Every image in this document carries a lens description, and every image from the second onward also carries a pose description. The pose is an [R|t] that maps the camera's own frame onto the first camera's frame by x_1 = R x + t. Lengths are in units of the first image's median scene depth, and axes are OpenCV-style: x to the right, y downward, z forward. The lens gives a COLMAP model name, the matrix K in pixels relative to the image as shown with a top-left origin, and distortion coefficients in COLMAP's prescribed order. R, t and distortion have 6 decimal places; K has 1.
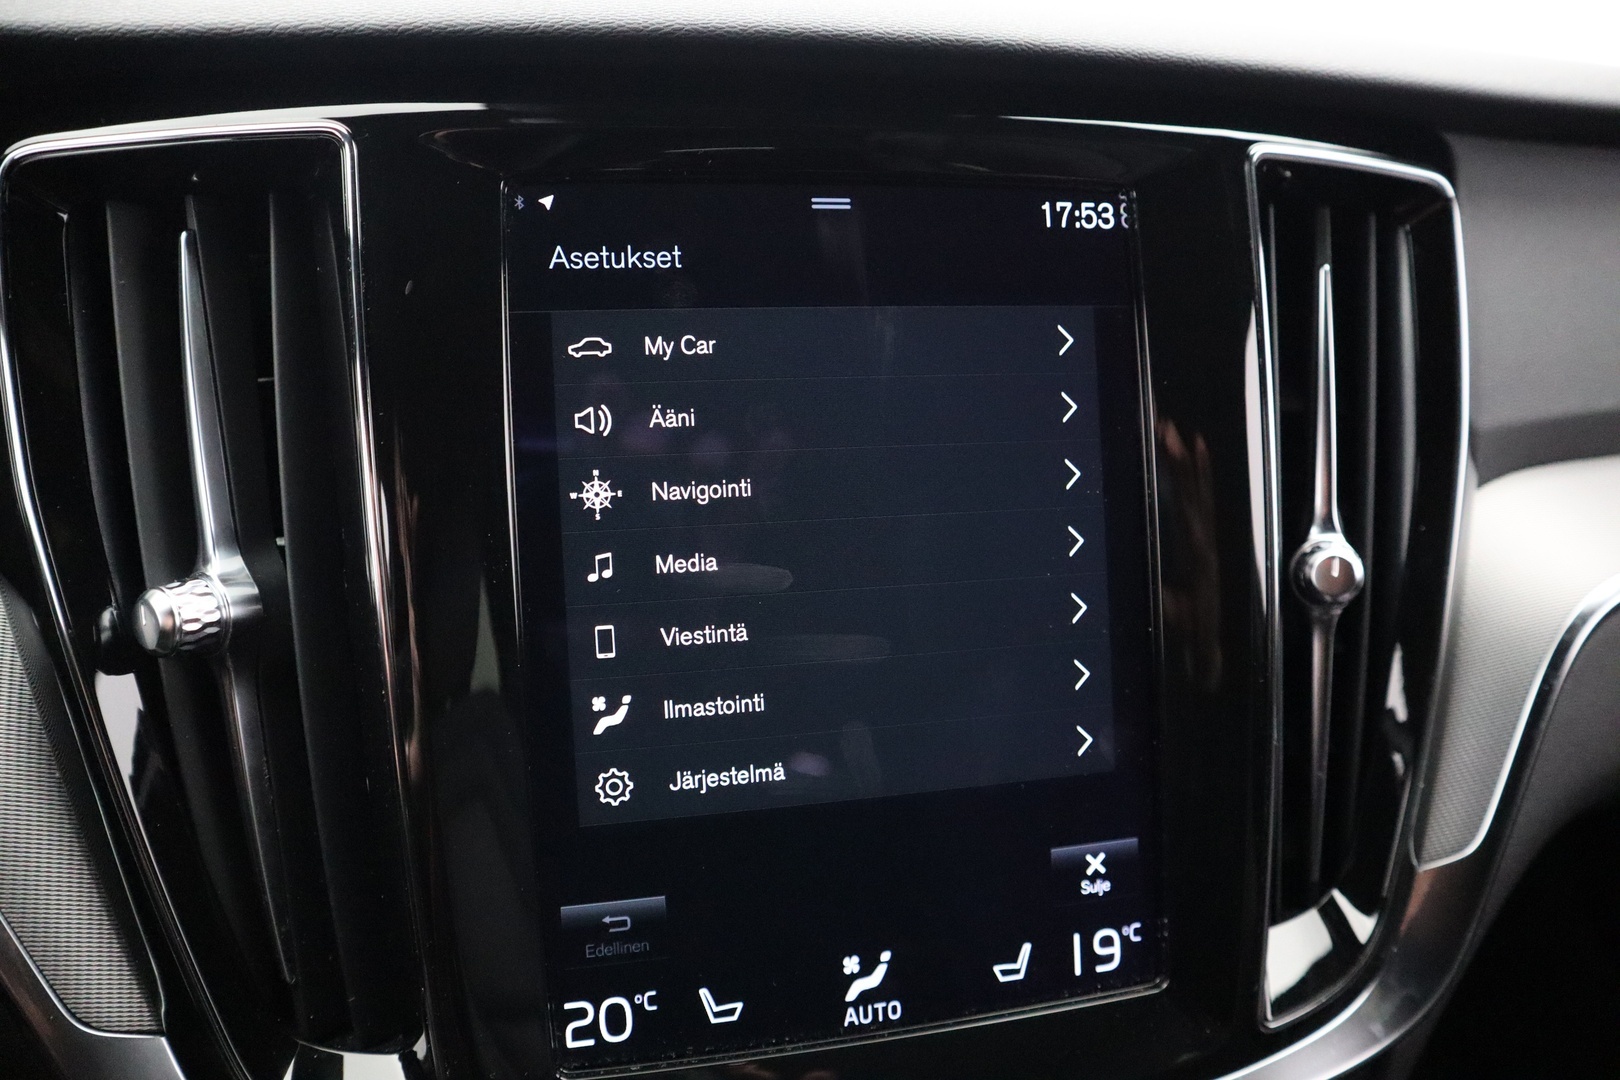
lens RADIAL K [[1115.3, 0, 809.8], [0, 1115.3, 550.3], [0, 0, 1]] dist [-0.091359, 0.057451]
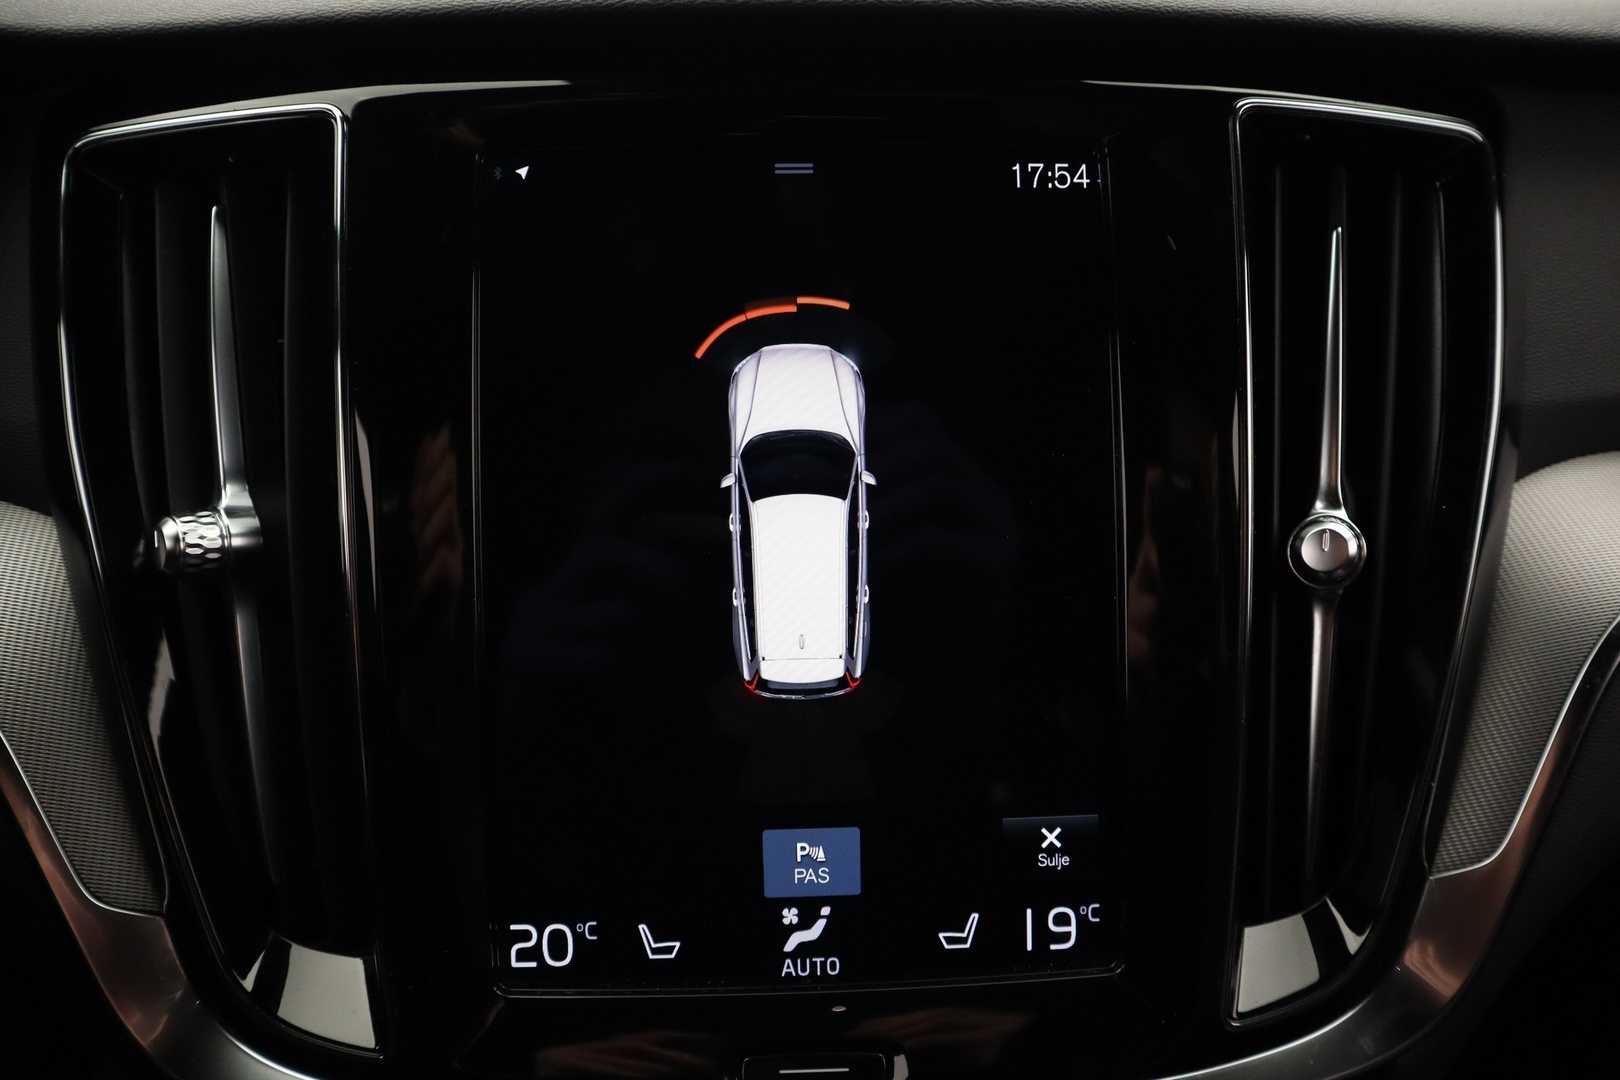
lens RADIAL K [[1115.3, 0, 809.8], [0, 1115.3, 550.3], [0, 0, 1]] dist [-0.091359, 0.057451]
pose [[0.984633, 0.029984, -0.172044, 0.218931], [-0.033610, 0.999269, -0.018200, 0.059158], [0.171373, 0.023703, 0.984921, -0.001879]]
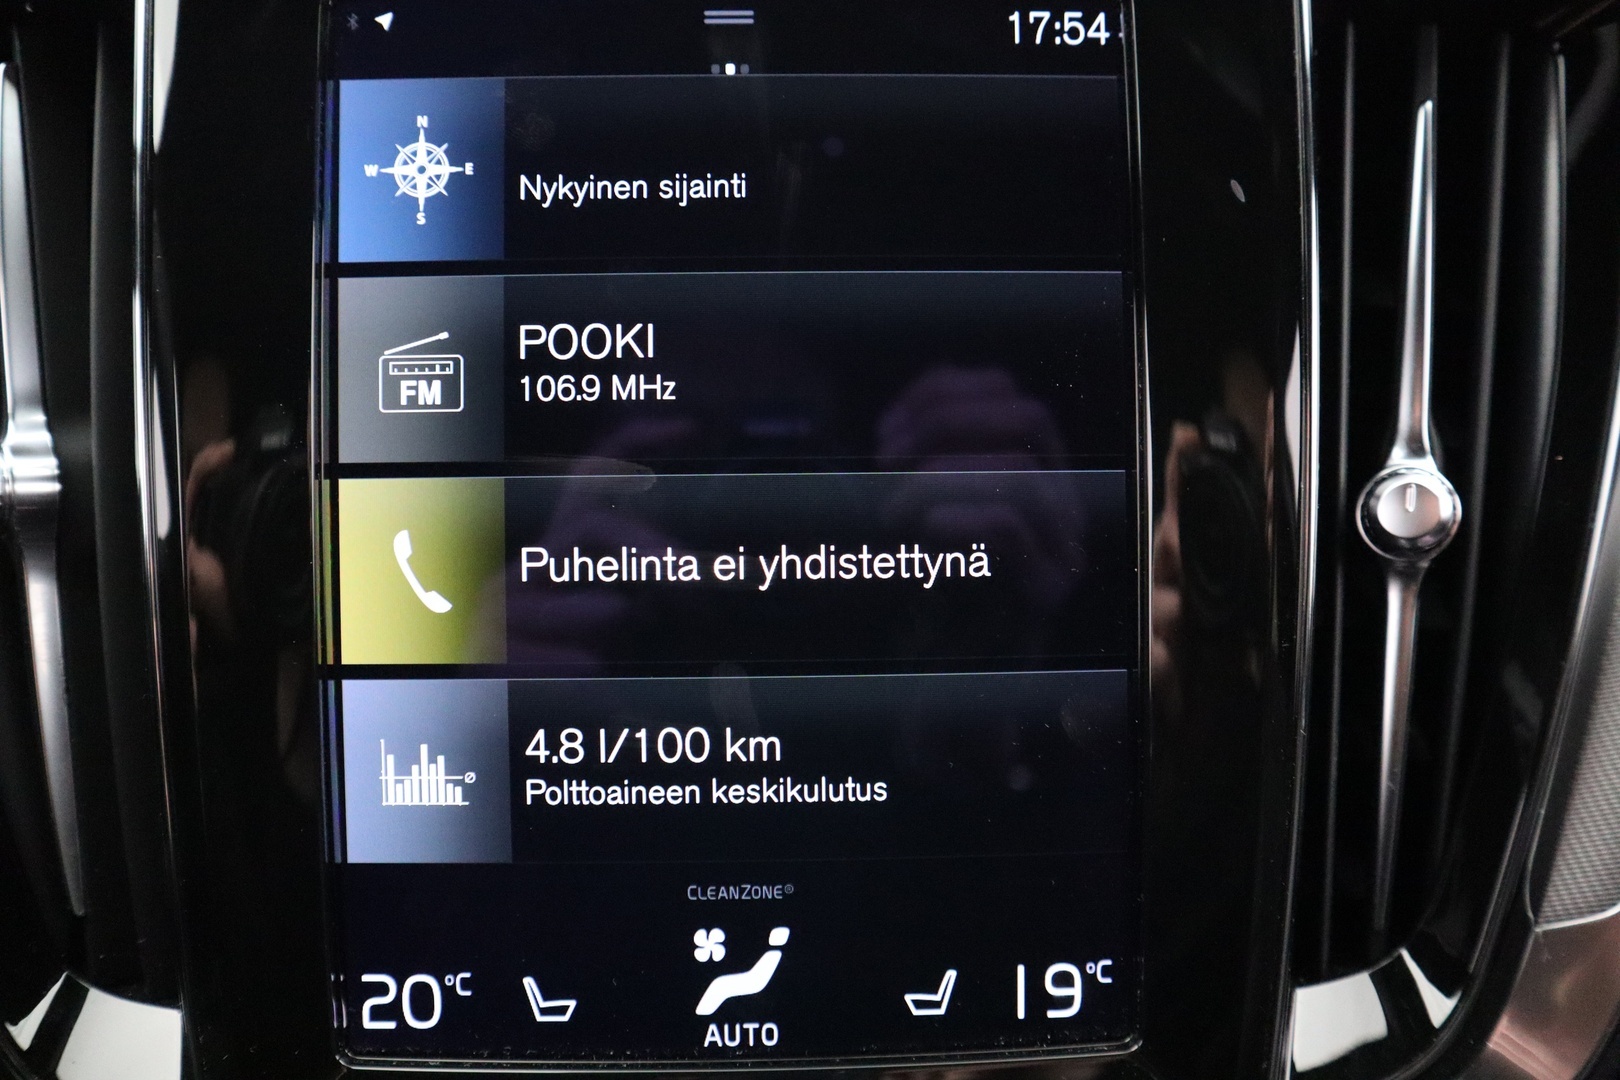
lens RADIAL K [[1123.5, 0, 811.2], [0, 1123.5, 533.1], [0, 0, 1]] dist [-0.100167, 0.064171]
pose [[0.981352, 0.040652, -0.187872, 0.241503], [-0.042686, 0.999065, -0.006791, 0.064115], [0.187420, 0.014684, 0.982170, 0.225458]]
